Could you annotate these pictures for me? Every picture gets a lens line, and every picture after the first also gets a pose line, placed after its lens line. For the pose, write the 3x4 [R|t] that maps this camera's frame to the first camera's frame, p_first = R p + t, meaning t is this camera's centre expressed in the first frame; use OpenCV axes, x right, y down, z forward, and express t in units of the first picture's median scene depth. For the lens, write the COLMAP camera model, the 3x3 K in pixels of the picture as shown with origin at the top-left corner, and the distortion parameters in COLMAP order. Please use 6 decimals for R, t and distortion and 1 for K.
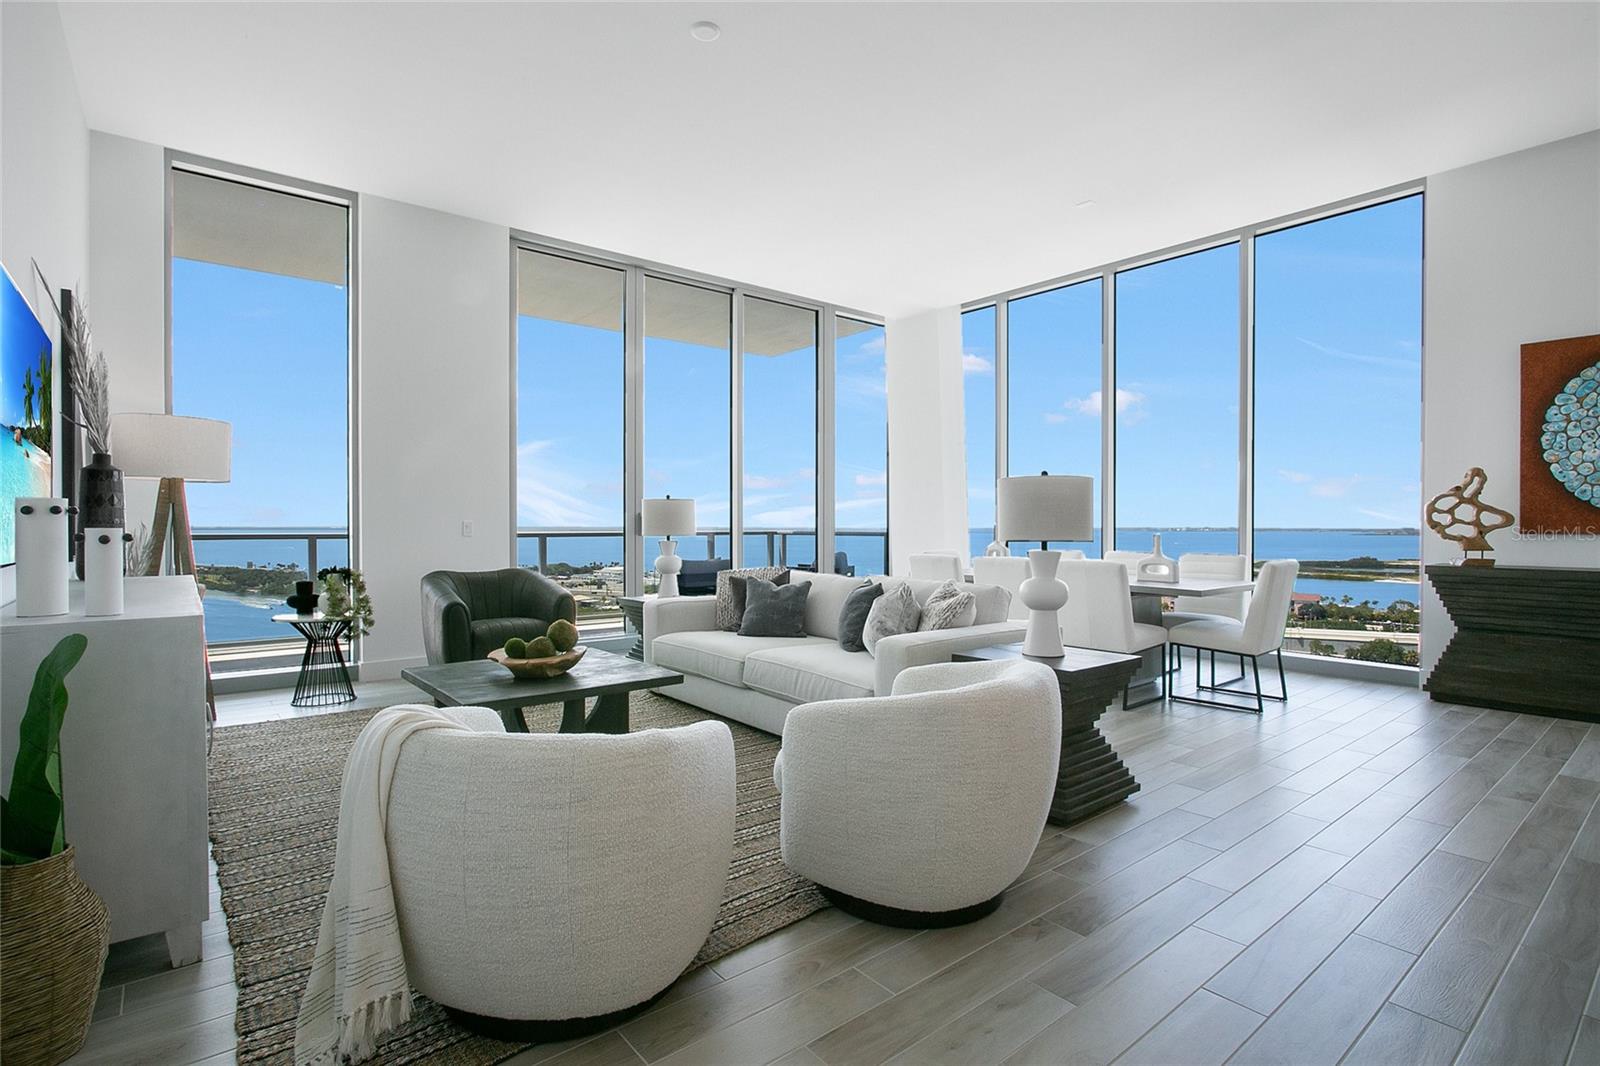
lens RADIAL K [[773.4, 0, 800.0], [0, 773.4, 533.0], [0, 0, 1]] dist [0.004037, 0.001016]
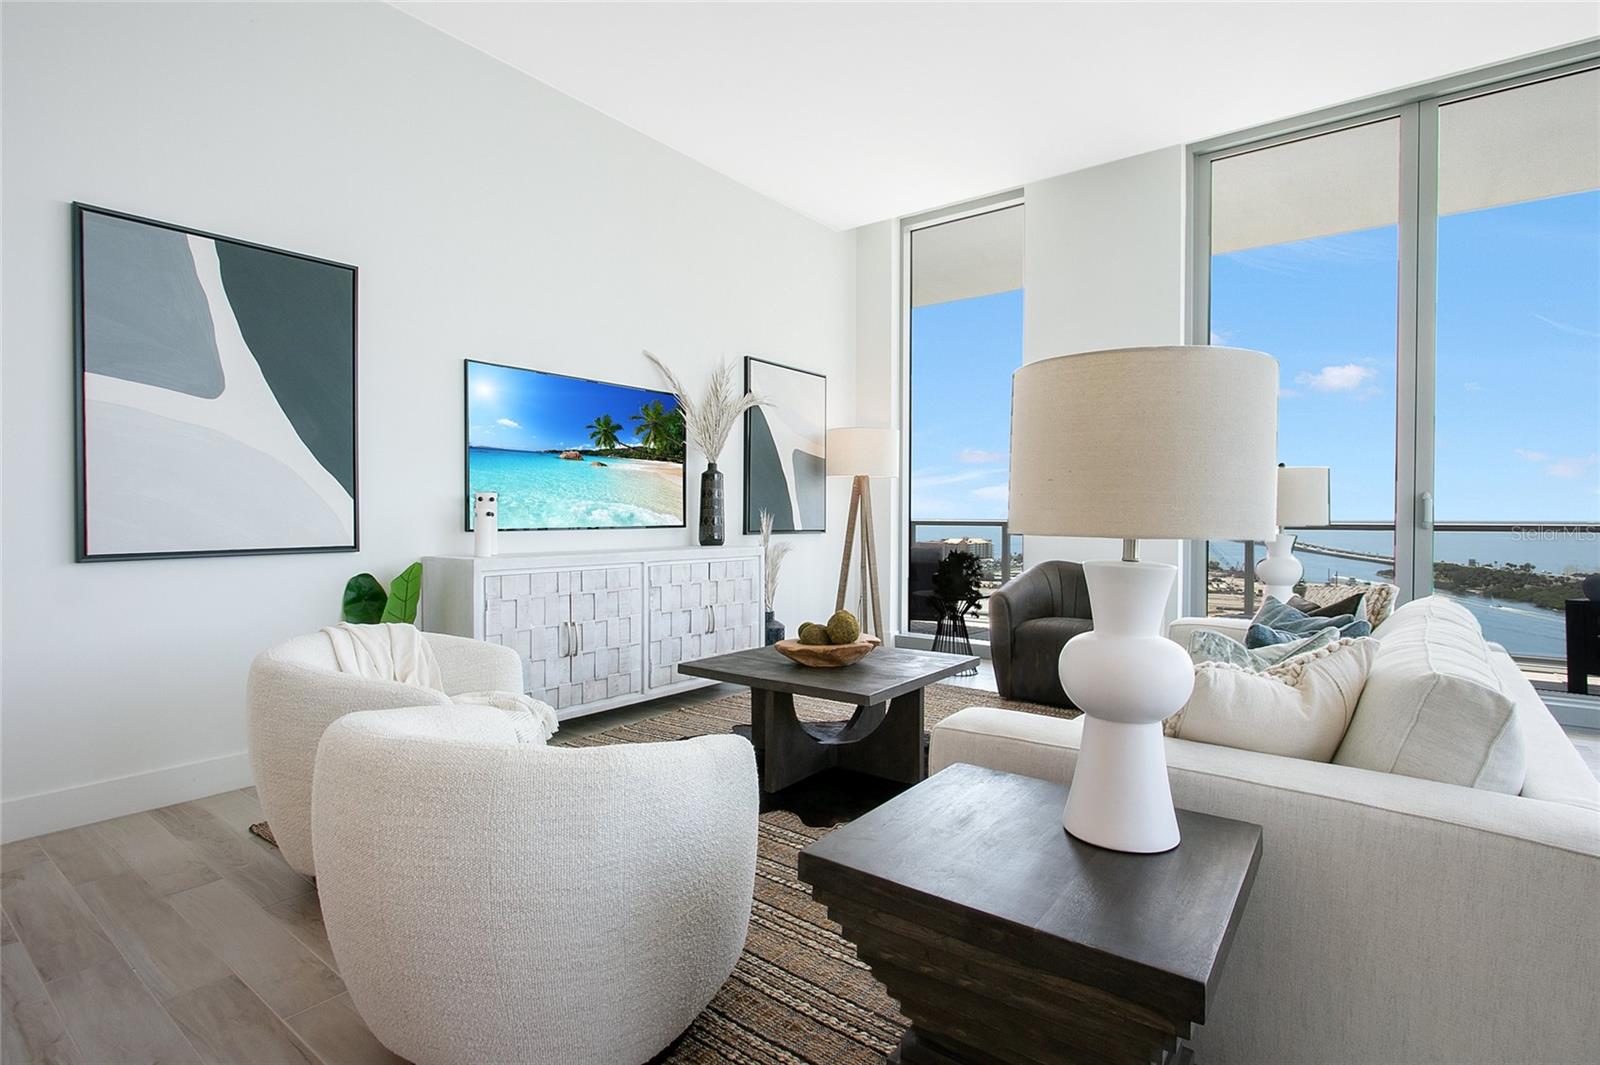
lens RADIAL K [[785.8, 0, 800.0], [0, 785.8, 532.5], [0, 0, 1]] dist [-0.001682, 0.000035]
pose [[0.219740, 0.021443, -0.975323, 0.305551], [-0.014508, 0.999720, 0.018710, 0.001747], [0.975451, 0.010039, 0.219990, 0.372212]]
